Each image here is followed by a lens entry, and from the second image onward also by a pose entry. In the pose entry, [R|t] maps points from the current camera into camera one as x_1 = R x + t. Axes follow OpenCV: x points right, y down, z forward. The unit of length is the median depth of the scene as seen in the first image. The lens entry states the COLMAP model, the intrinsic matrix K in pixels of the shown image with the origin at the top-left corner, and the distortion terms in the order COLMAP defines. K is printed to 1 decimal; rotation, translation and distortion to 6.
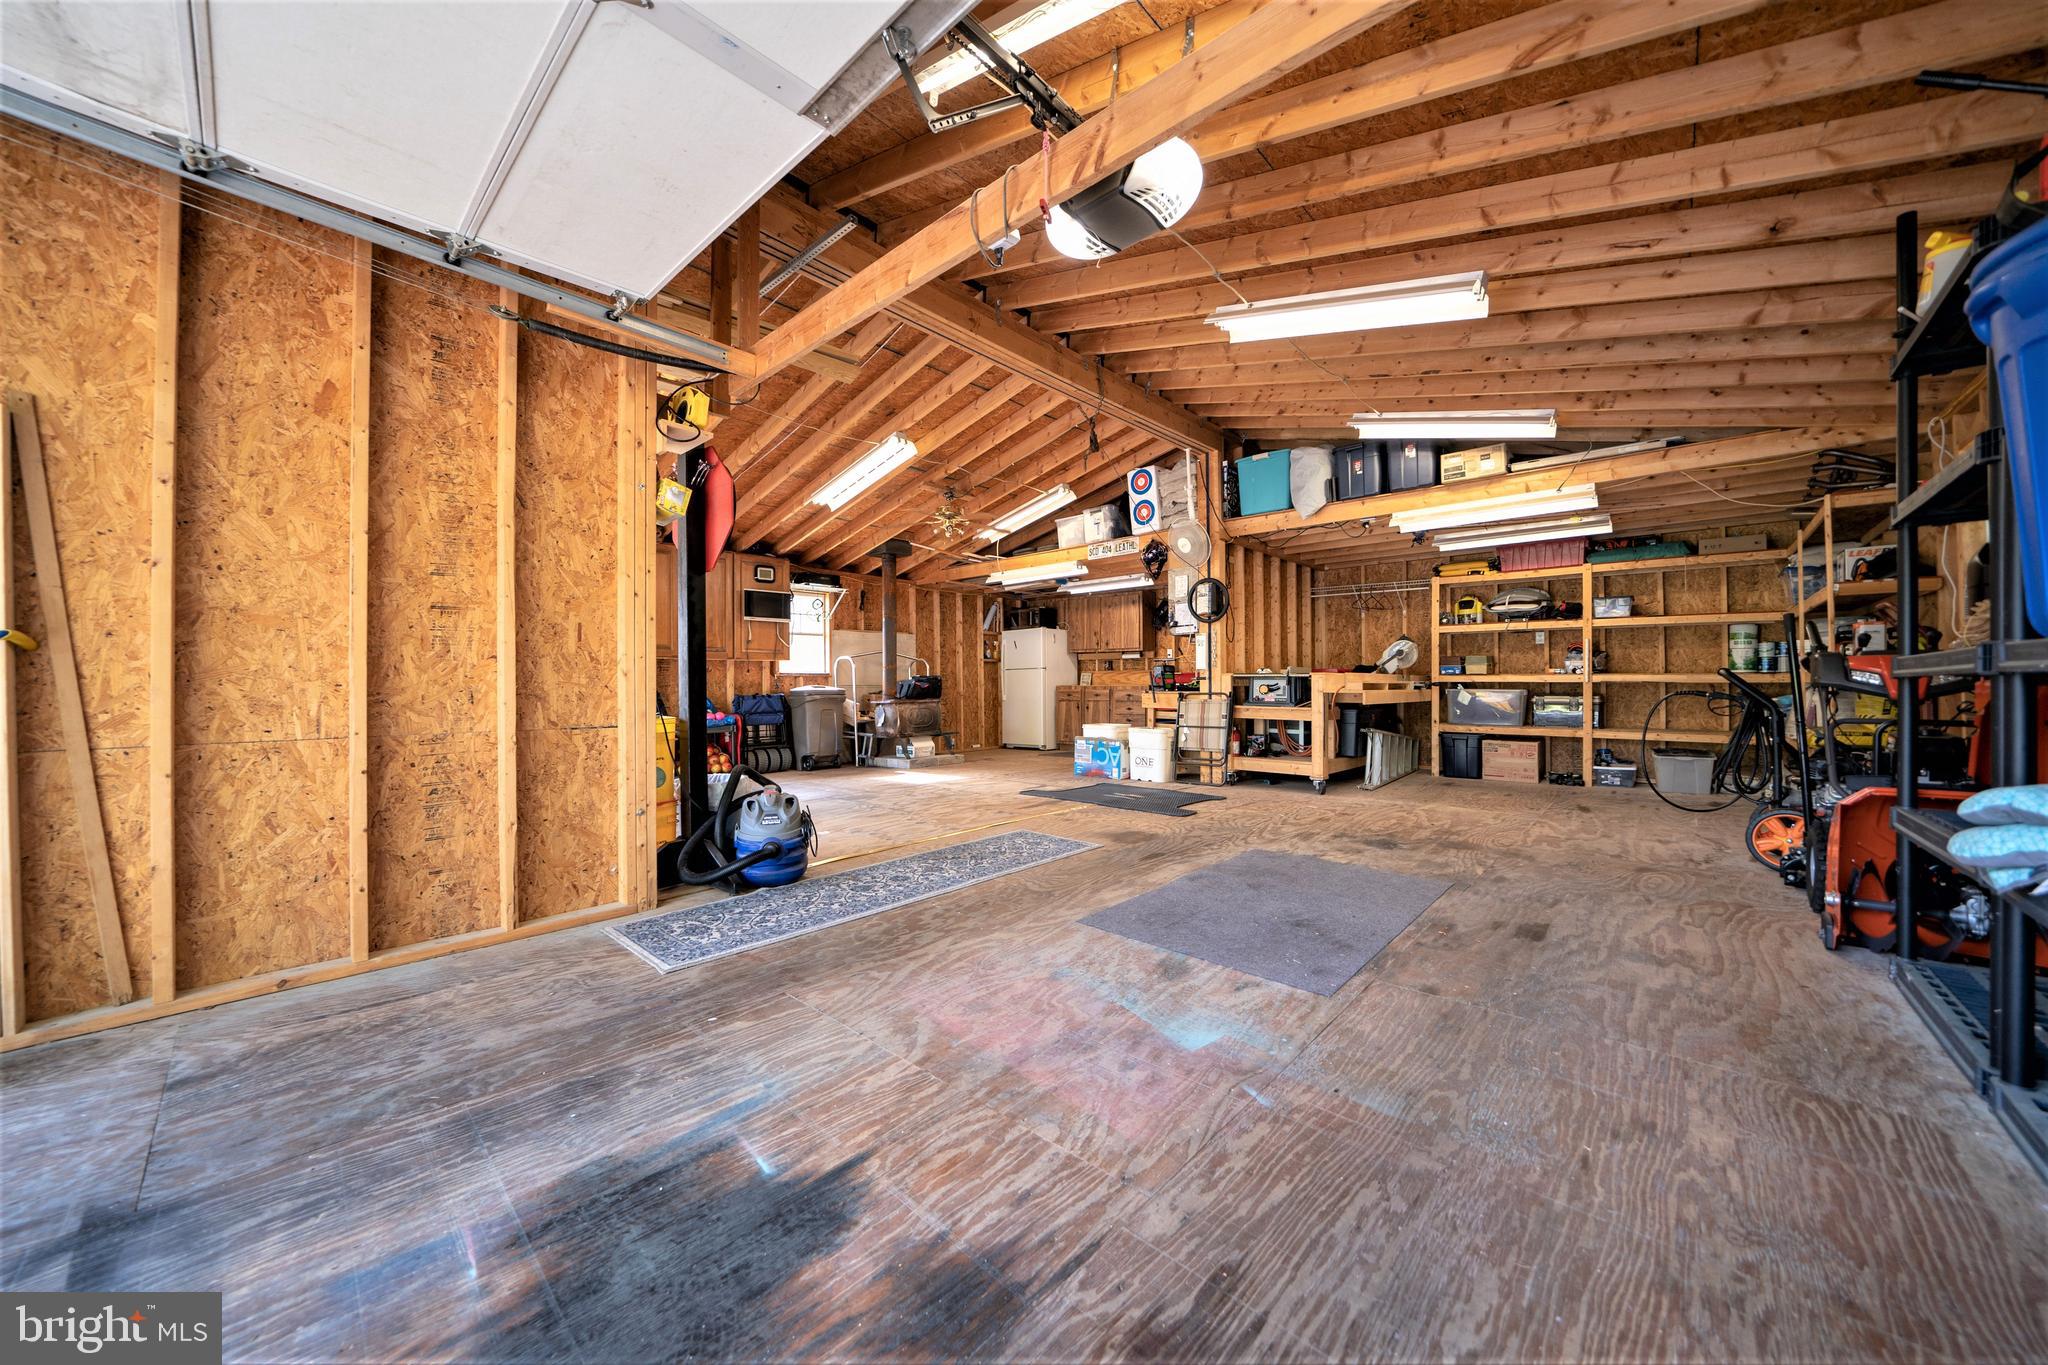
lens RADIAL K [[719.4, 0, 1013.6], [0, 719.4, 676.5], [0, 0, 1]] dist [-0.019528, 0.000469]
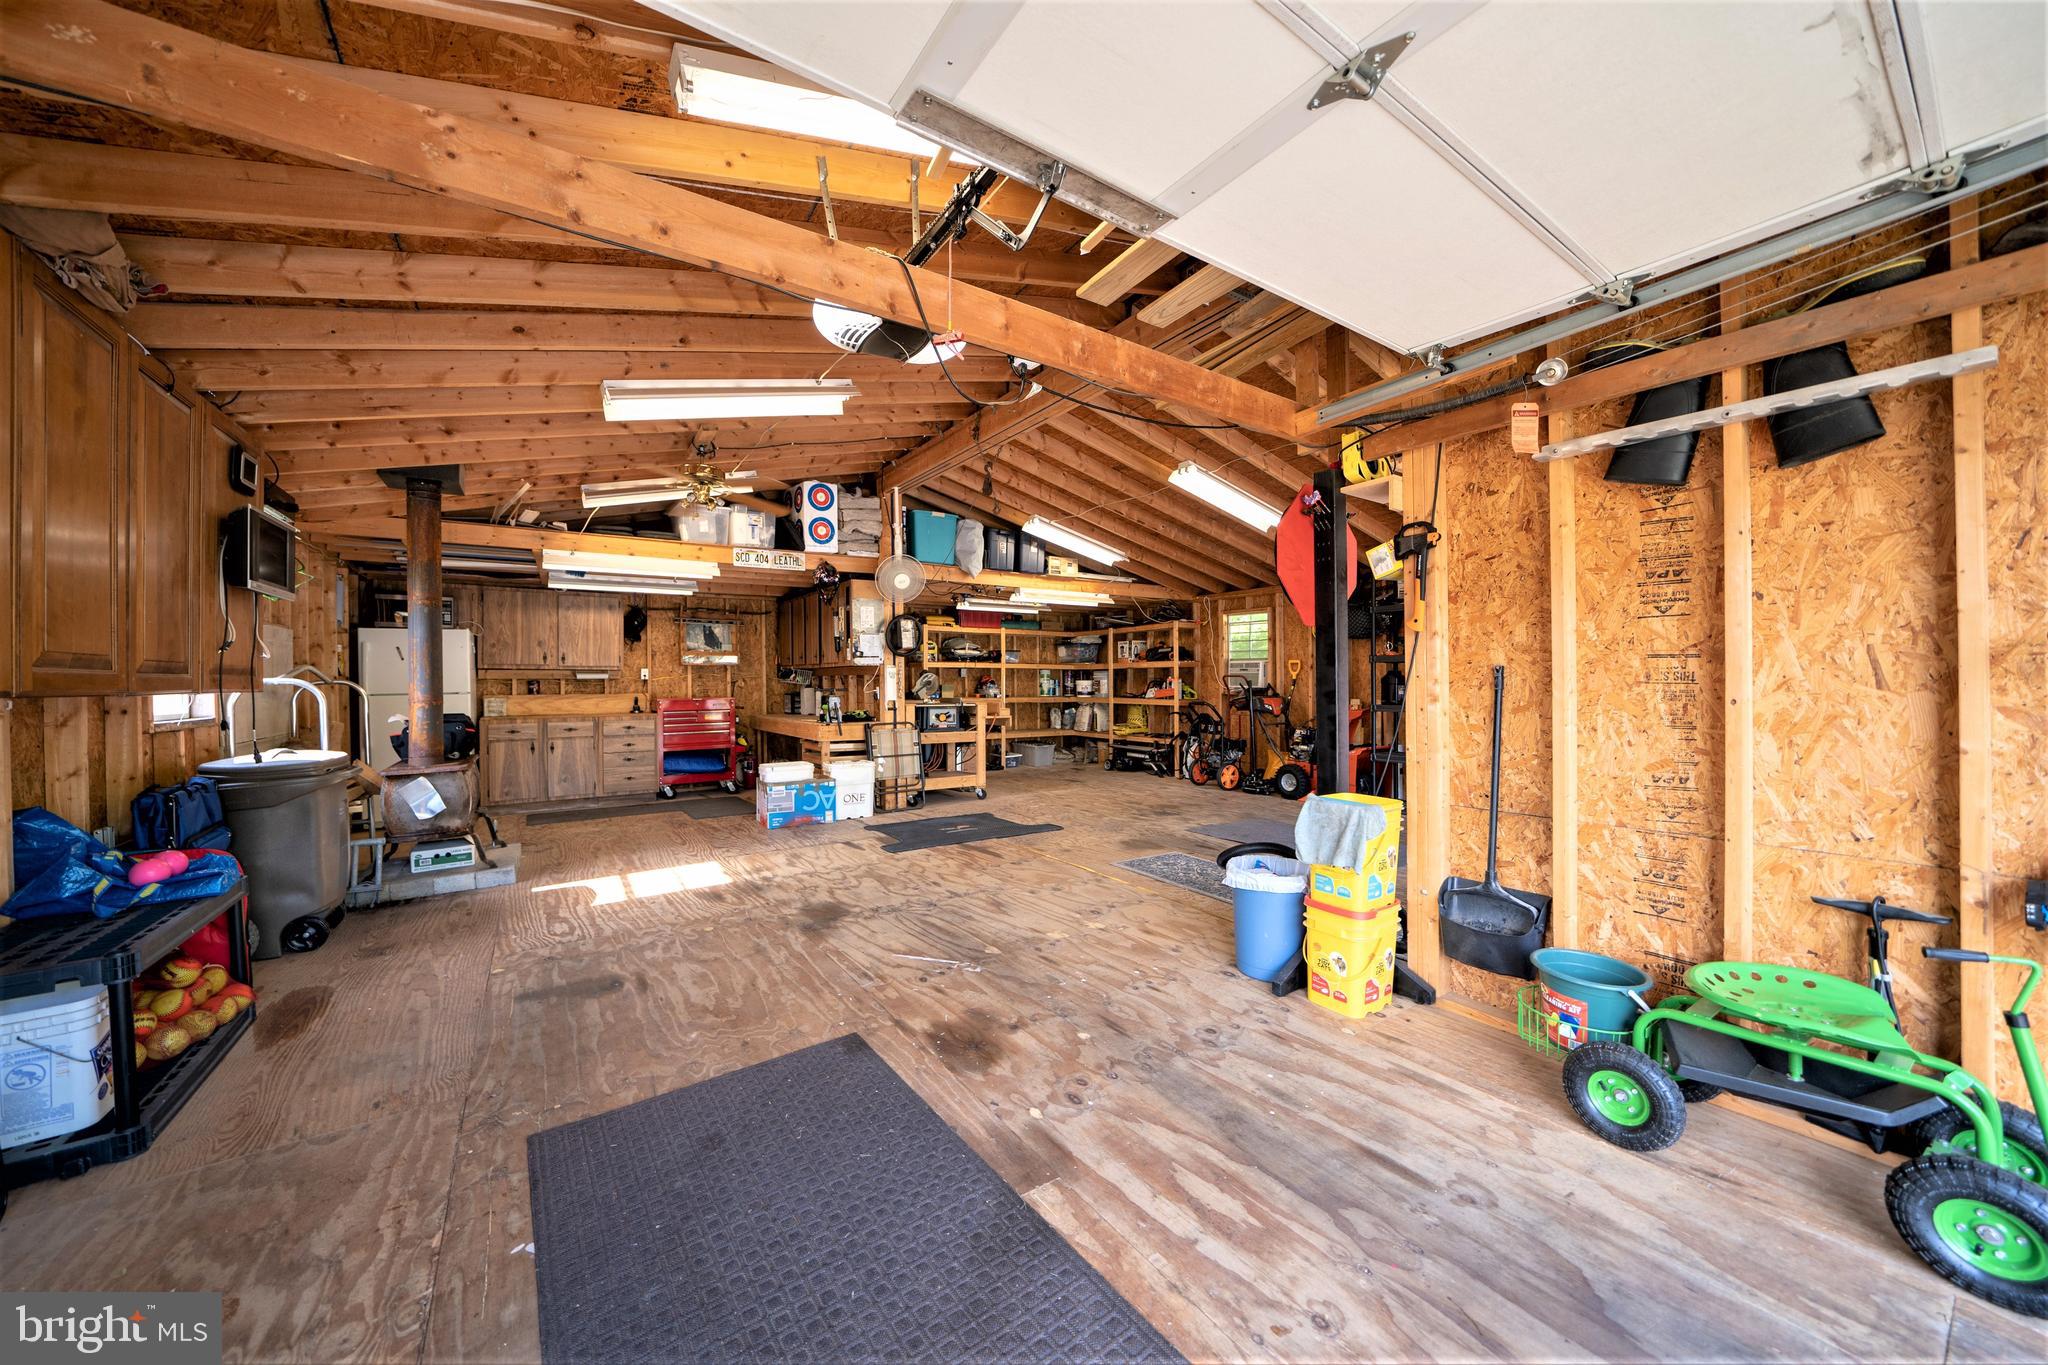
lens RADIAL K [[719.4, 0, 1013.6], [0, 719.4, 676.5], [0, 0, 1]] dist [-0.019528, 0.000469]
pose [[0.236188, 0.009575, 0.971660, -0.711433], [-0.006218, 0.999946, -0.008342, -0.037059], [-0.971687, -0.004072, 0.236235, 0.584568]]
